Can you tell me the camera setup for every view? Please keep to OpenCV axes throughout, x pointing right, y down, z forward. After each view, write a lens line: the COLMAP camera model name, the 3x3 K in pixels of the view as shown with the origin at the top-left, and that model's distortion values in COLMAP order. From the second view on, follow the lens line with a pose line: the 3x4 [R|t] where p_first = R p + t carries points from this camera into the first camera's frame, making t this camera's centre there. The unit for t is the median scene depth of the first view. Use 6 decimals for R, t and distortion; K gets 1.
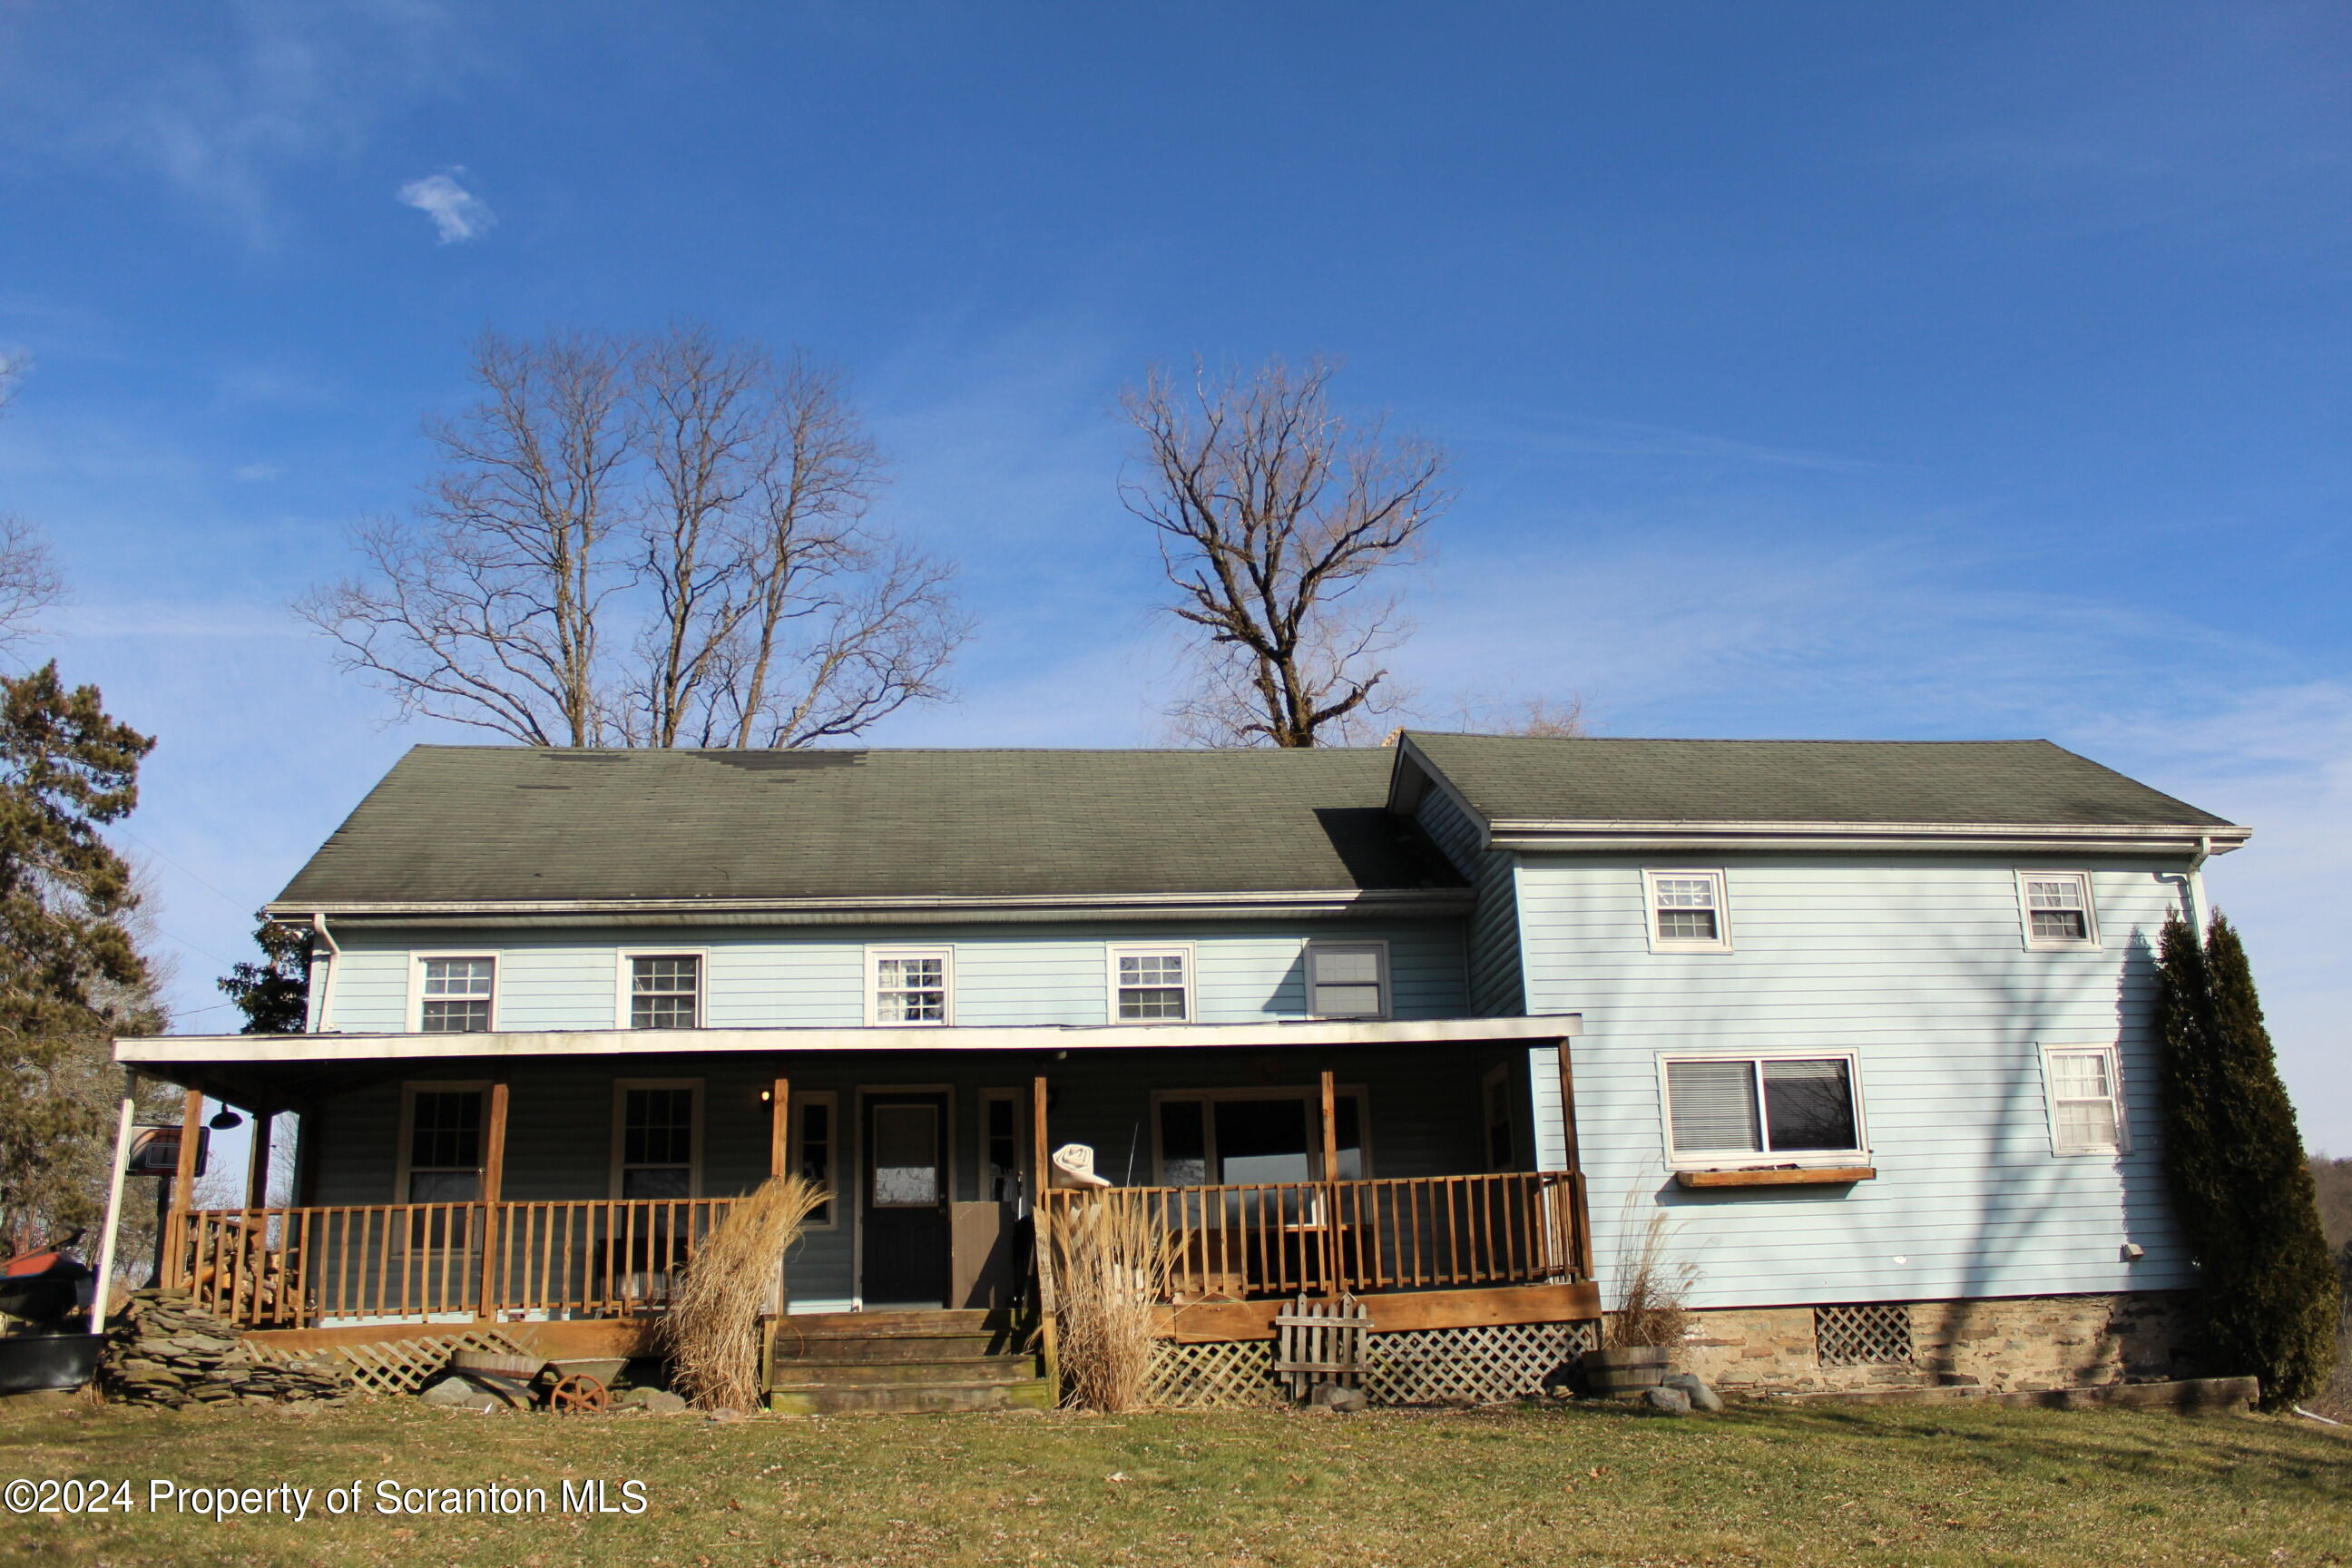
lens RADIAL K [[1981.9, 0, 1180.8], [0, 1981.9, 816.8], [0, 0, 1]] dist [-0.165116, 0.158543]
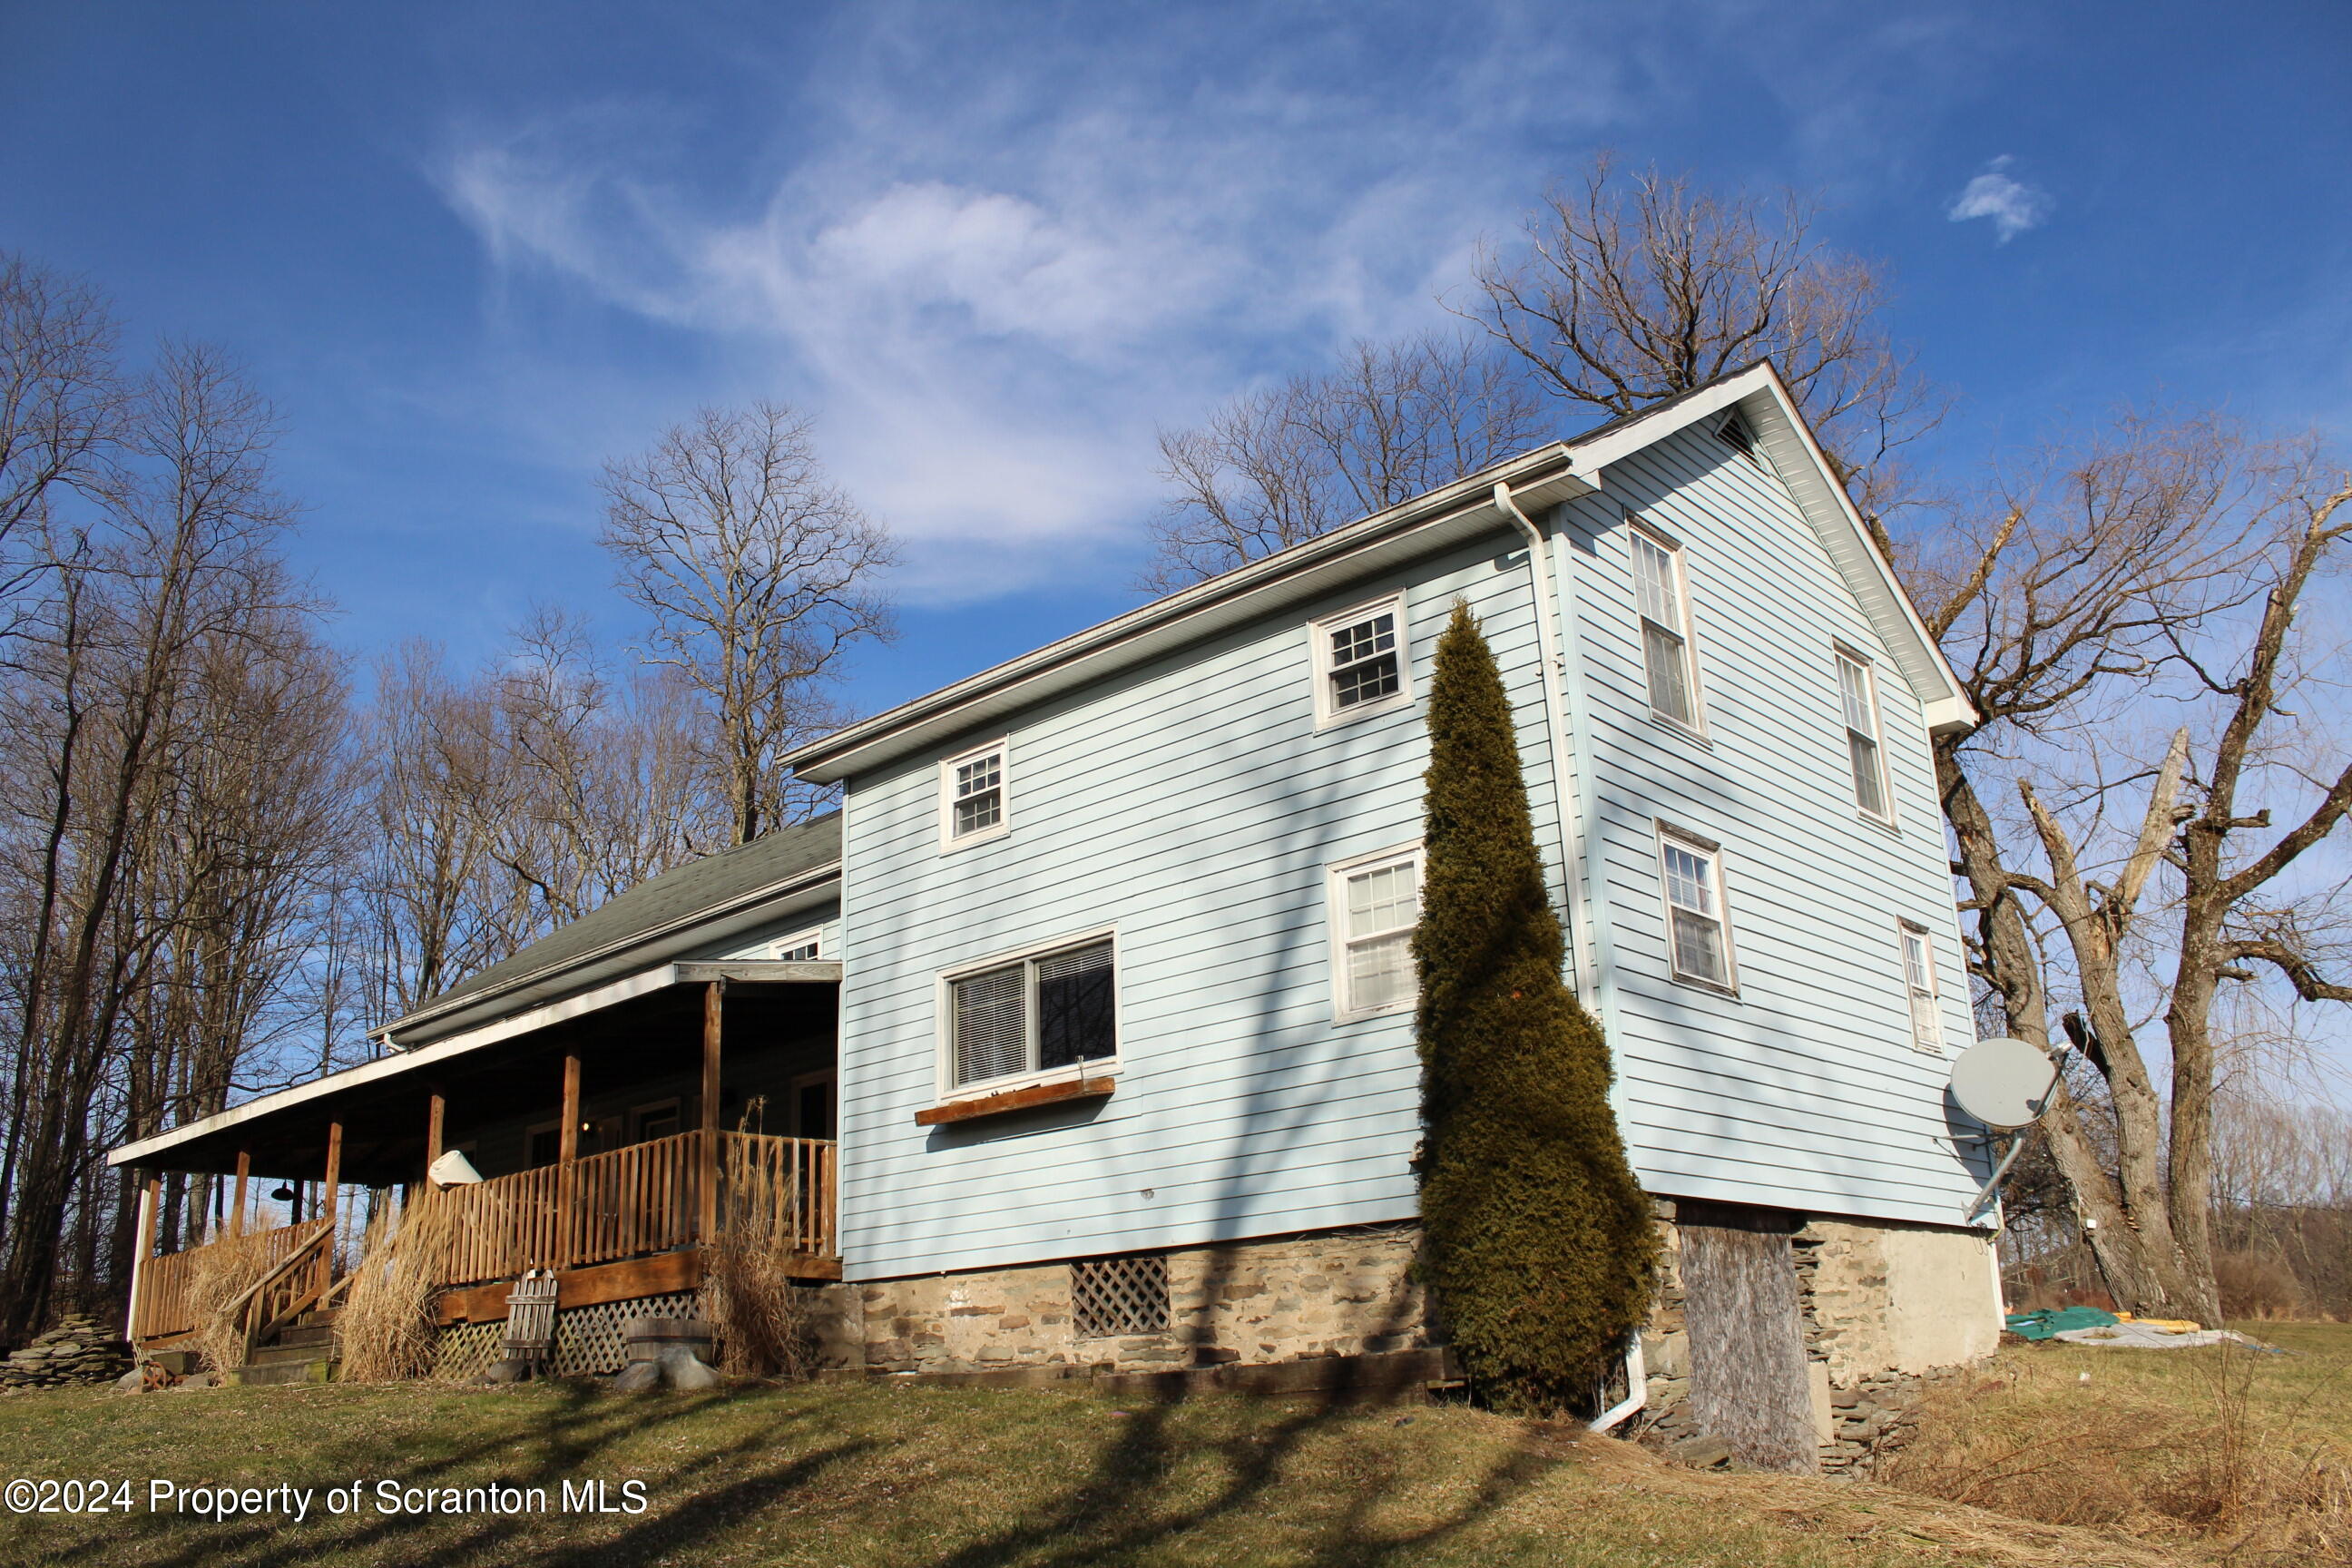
lens RADIAL K [[1981.9, 0, 1180.8], [0, 1981.9, 816.8], [0, 0, 1]] dist [-0.165116, 0.158543]
pose [[0.674315, -0.220151, -0.704864, 0.936701], [0.223864, 0.970551, -0.088972, 0.156970], [0.703693, -0.097799, 0.703741, 0.485557]]
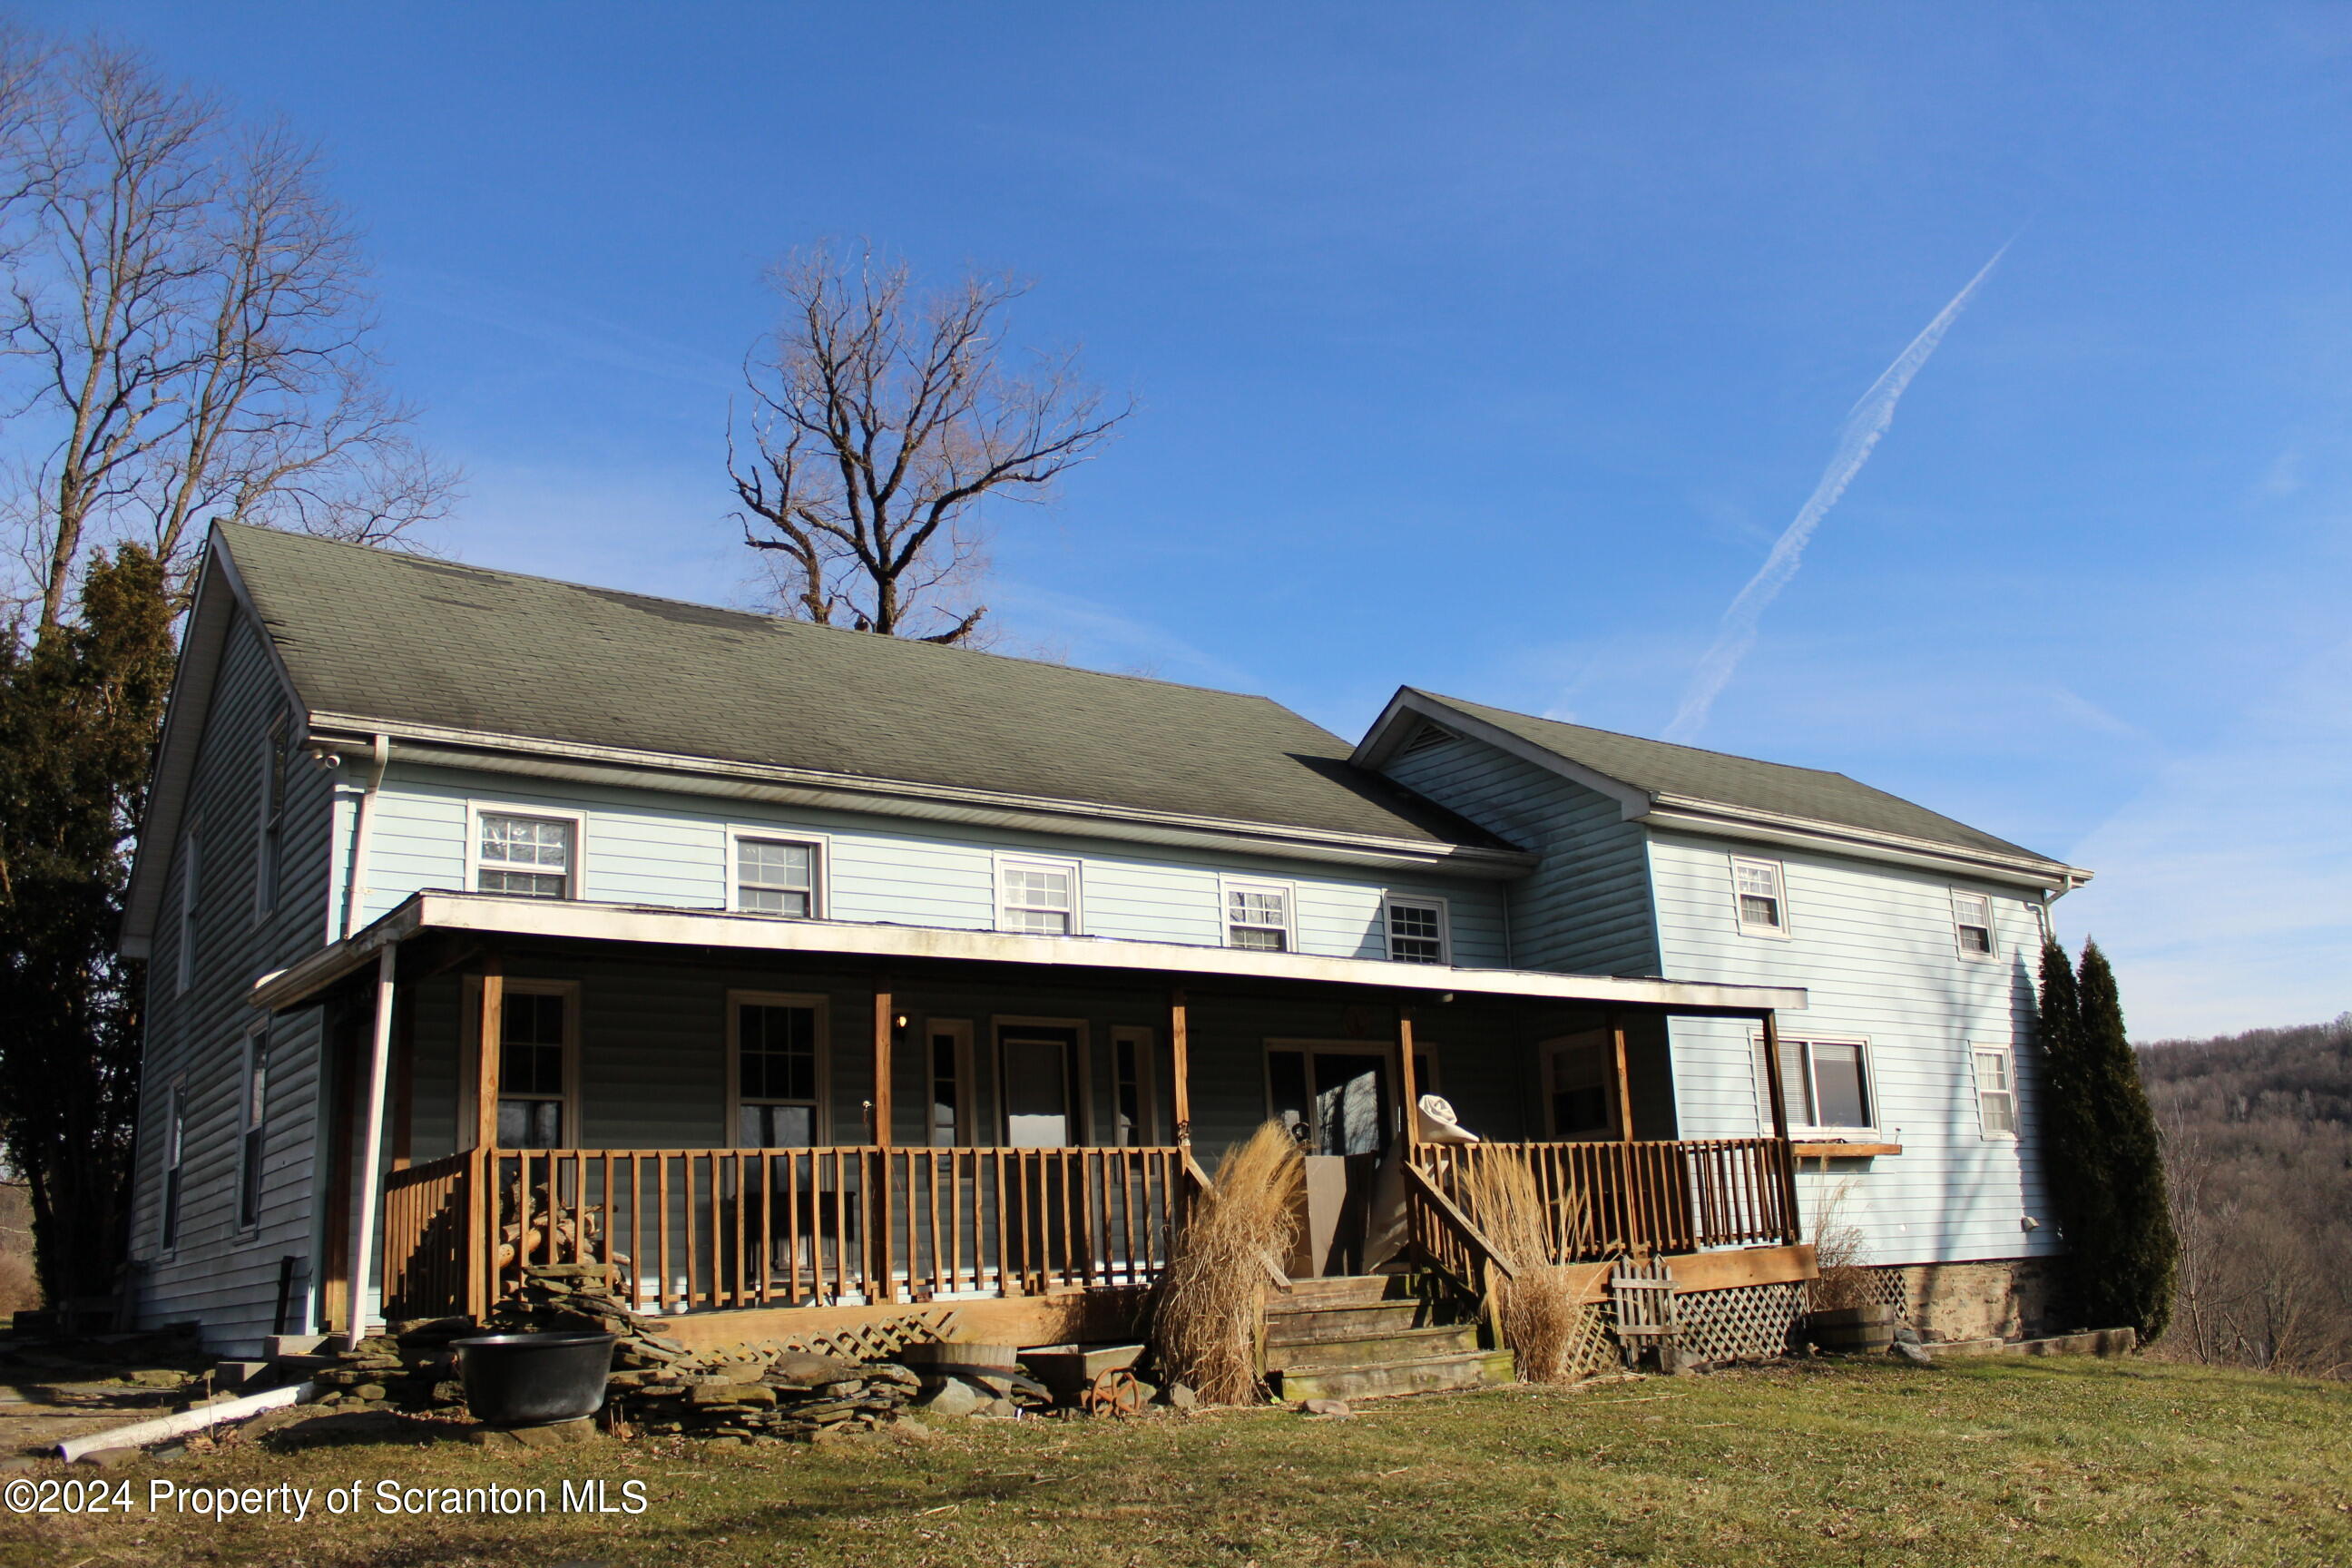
lens RADIAL K [[1981.9, 0, 1180.8], [0, 1981.9, 816.8], [0, 0, 1]] dist [-0.165116, 0.158543]
pose [[0.869914, 0.108580, 0.481103, -0.545029], [-0.117206, 0.993033, -0.012189, 0.055664], [-0.479074, -0.045784, 0.876579, 0.230369]]
